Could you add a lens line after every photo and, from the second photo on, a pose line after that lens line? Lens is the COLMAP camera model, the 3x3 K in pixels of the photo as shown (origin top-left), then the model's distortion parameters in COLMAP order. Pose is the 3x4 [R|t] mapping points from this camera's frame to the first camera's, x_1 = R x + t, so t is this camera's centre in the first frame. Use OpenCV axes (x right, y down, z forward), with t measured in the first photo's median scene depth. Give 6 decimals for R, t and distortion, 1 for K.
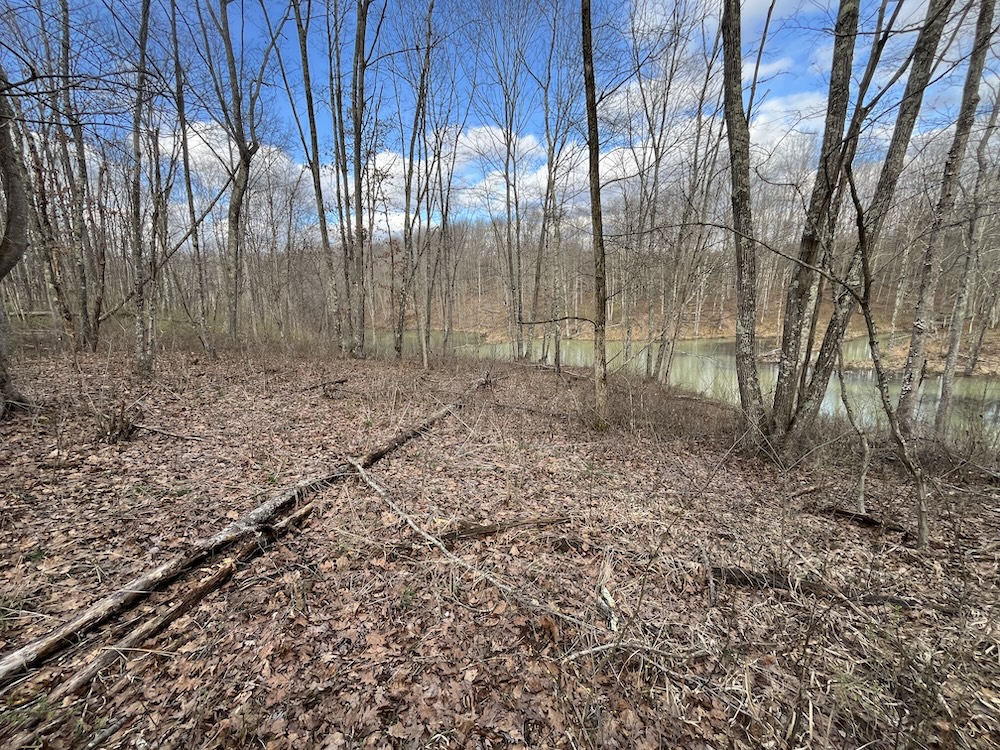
lens RADIAL K [[405.1, 0, 498.9], [0, 405.1, 374.3], [0, 0, 1]] dist [-0.006428, 0.000027]
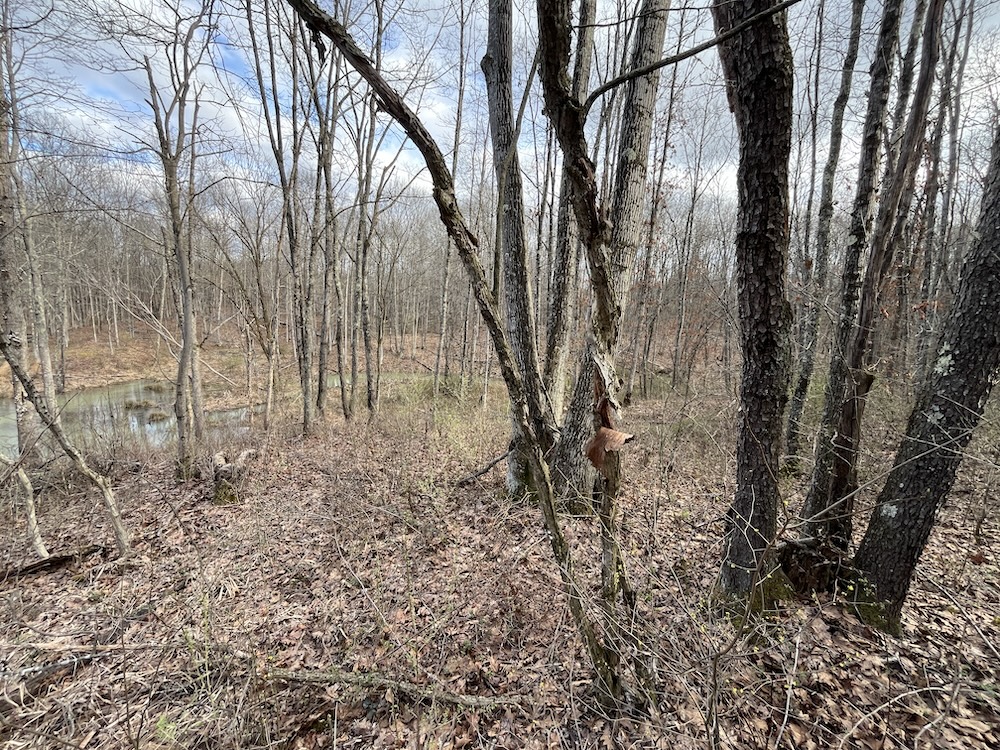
lens RADIAL K [[405.1, 0, 498.9], [0, 405.1, 374.3], [0, 0, 1]] dist [-0.006428, 0.000027]
pose [[-0.140784, -0.114268, 0.983424, 0.016446], [0.167630, 0.976224, 0.137428, 0.023850], [-0.975746, 0.184199, -0.118282, 0.123439]]
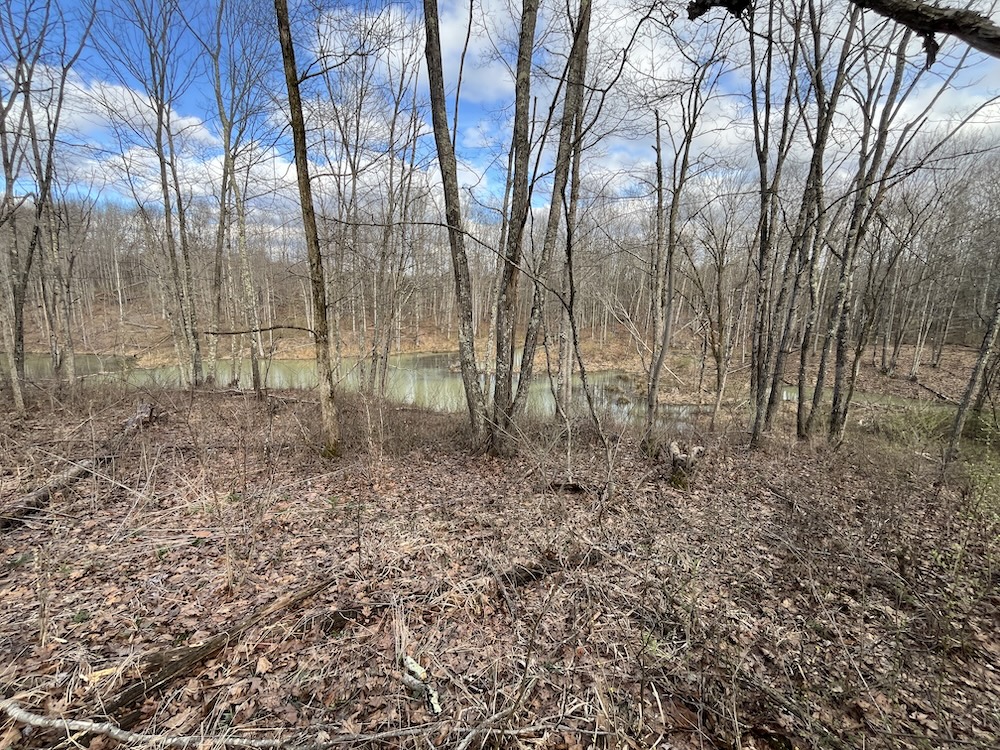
lens RADIAL K [[405.1, 0, 498.9], [0, 405.1, 374.3], [0, 0, 1]] dist [-0.006428, 0.000027]
pose [[0.762217, -0.060465, 0.644492, -0.042402], [0.088596, 0.996003, -0.011337, 0.008534], [-0.641230, 0.065740, 0.764527, 0.158756]]
